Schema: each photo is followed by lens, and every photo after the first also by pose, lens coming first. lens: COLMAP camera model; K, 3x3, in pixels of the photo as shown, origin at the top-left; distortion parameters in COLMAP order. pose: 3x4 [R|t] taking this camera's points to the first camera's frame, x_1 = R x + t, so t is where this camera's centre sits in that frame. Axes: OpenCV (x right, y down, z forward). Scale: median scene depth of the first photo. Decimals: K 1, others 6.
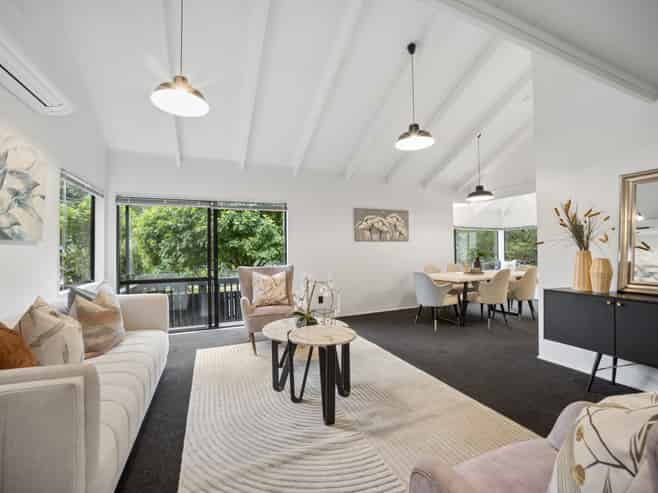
lens RADIAL K [[305.2, 0, 329.0], [0, 305.2, 246.5], [0, 0, 1]] dist [-0.000141, 0.000086]
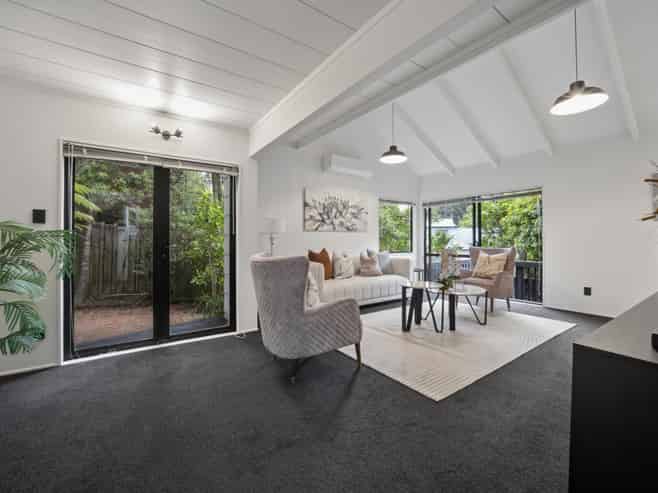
lens RADIAL K [[276.8, 0, 319.6], [0, 276.8, 240.7], [0, 0, 1]] dist [0.000038, 0.000035]
pose [[0.201719, 0.007535, -0.979414, 0.895415], [0.016035, 0.999811, 0.010994, 0.022861], [0.979312, -0.017923, 0.201560, 0.132096]]
